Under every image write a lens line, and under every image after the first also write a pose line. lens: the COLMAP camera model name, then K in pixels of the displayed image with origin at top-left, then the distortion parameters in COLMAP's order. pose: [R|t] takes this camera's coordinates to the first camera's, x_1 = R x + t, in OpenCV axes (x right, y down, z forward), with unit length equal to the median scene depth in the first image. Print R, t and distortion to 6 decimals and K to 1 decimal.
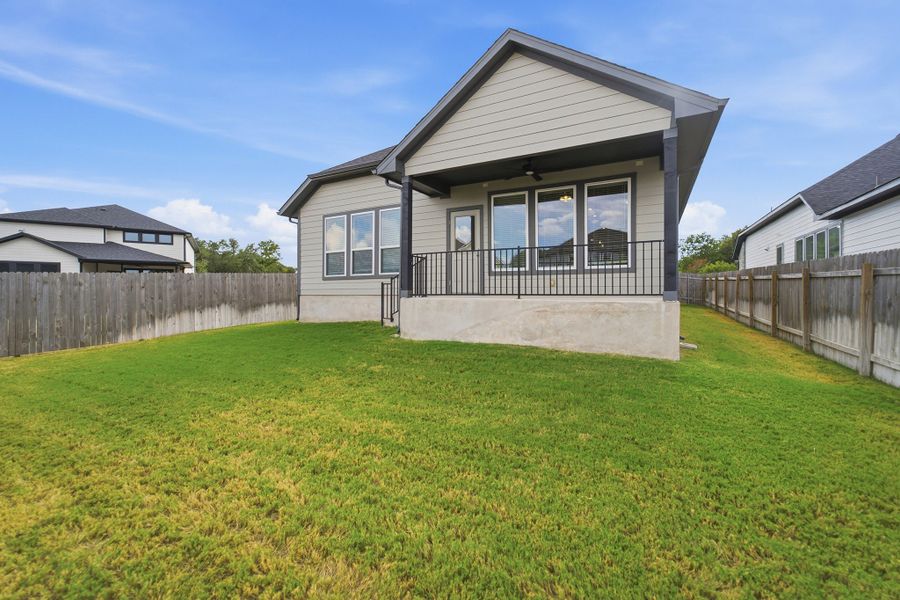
lens RADIAL K [[375.8, 0, 452.5], [0, 375.8, 294.7], [0, 0, 1]] dist [-0.003247, -0.000019]
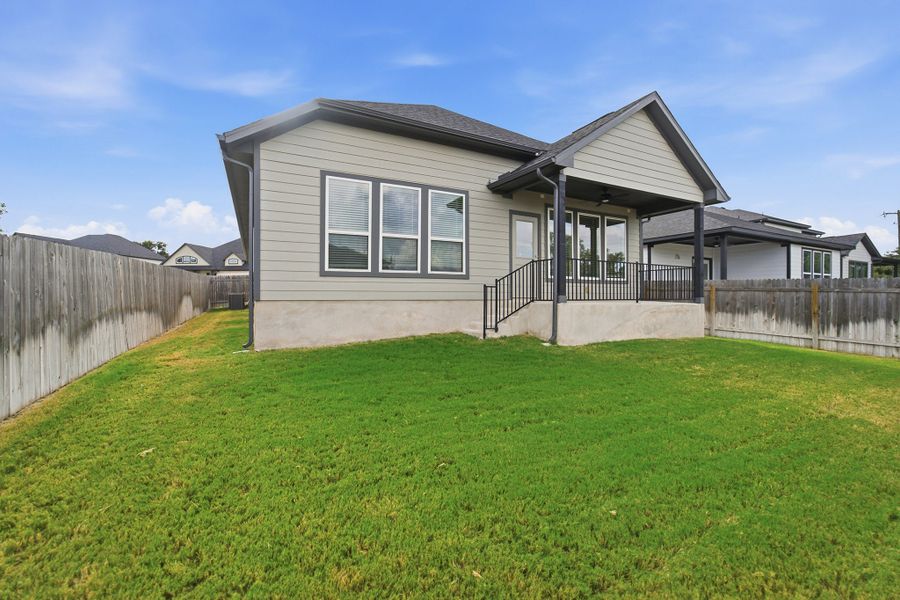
lens RADIAL K [[375.8, 0, 452.5], [0, 375.8, 294.7], [0, 0, 1]] dist [-0.003247, -0.000019]
pose [[0.565098, 0.008773, 0.824977, -0.917041], [-0.000360, 0.999946, -0.010387, -0.002389], [-0.825023, 0.005573, 0.565071, 0.603320]]
